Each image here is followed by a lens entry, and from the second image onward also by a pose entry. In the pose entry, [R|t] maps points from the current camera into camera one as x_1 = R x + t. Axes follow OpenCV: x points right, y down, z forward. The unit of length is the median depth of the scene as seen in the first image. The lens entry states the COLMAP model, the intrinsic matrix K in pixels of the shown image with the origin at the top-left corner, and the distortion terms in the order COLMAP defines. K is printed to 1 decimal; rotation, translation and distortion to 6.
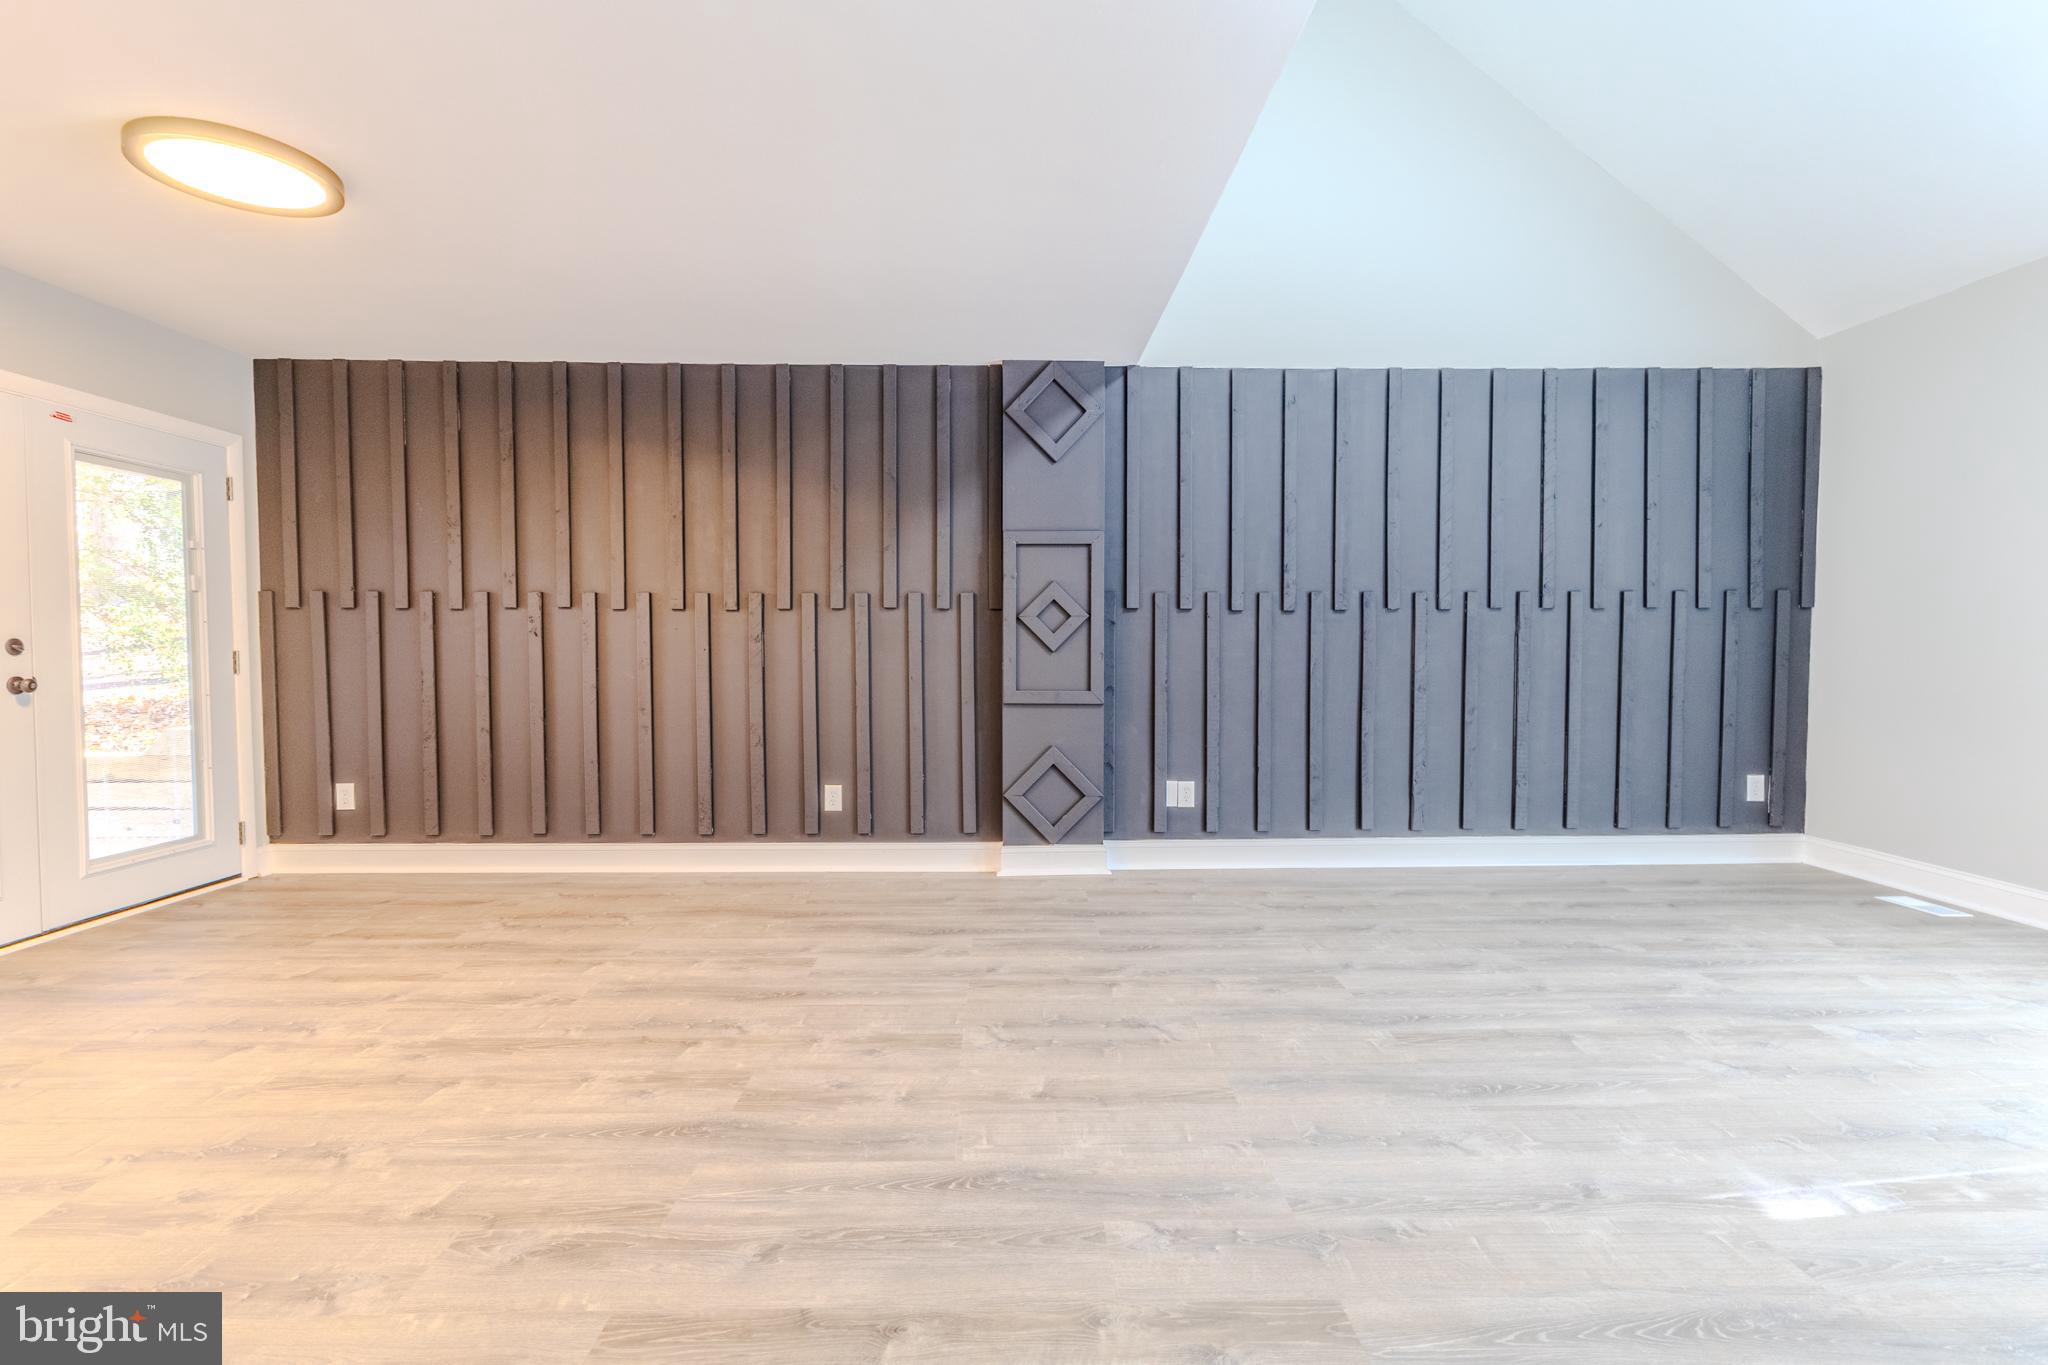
lens RADIAL K [[931.5, 0, 1027.4], [0, 931.5, 673.6], [0, 0, 1]] dist [0.000782, 0.000862]
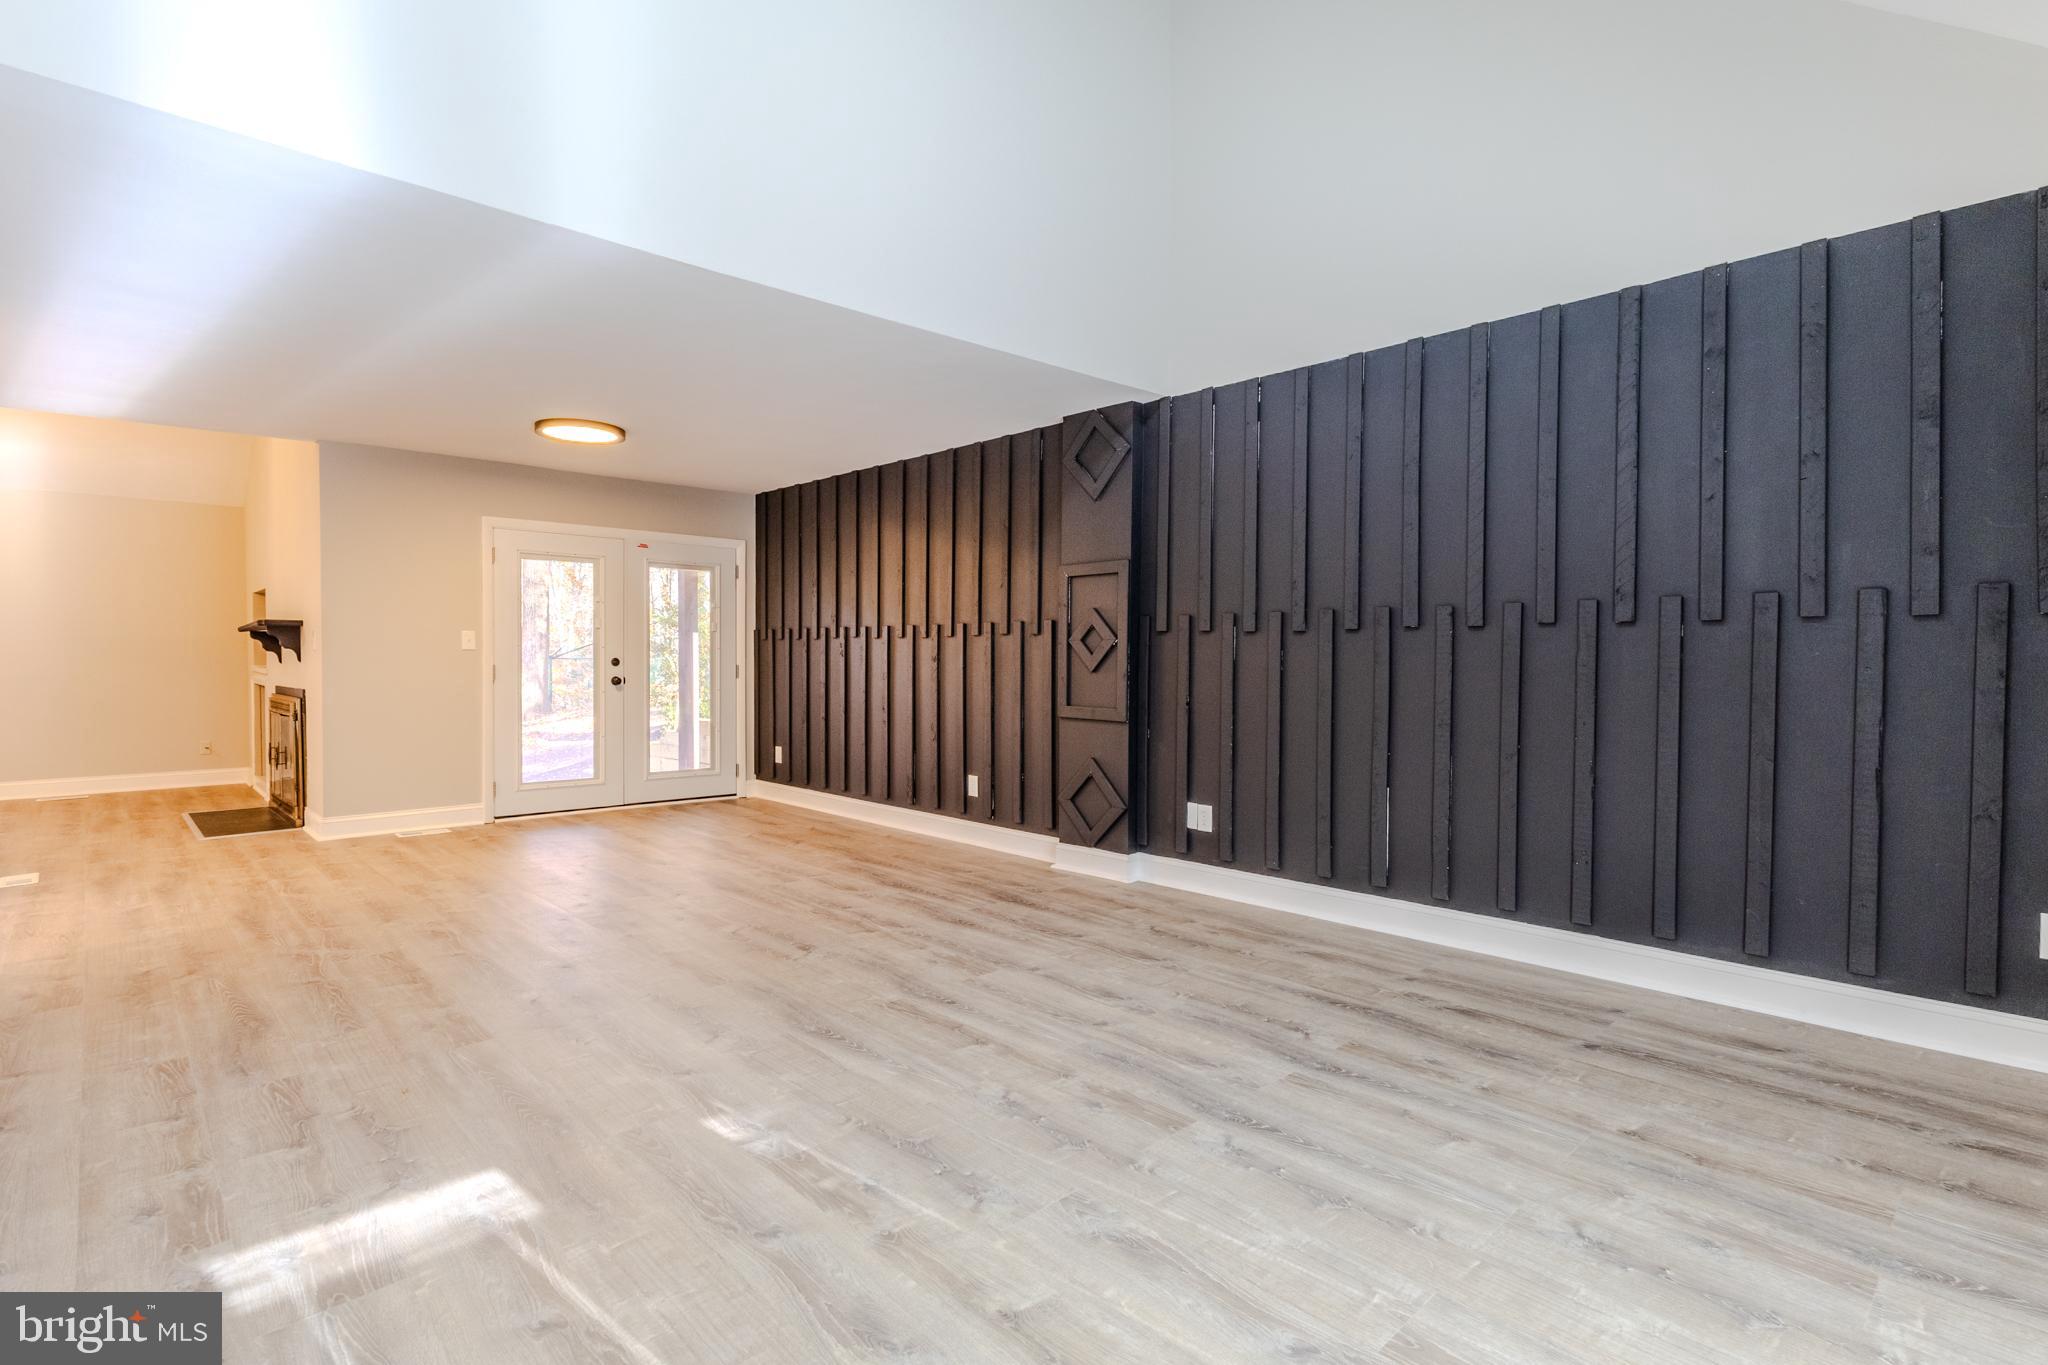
lens RADIAL K [[968.3, 0, 1025.6], [0, 968.3, 682.2], [0, 0, 1]] dist [0.001501, 0.000693]
pose [[0.681077, 0.022413, -0.731868, 1.128919], [-0.029183, 0.999568, 0.003453, -0.018942], [0.731630, 0.019006, 0.681437, 0.225074]]
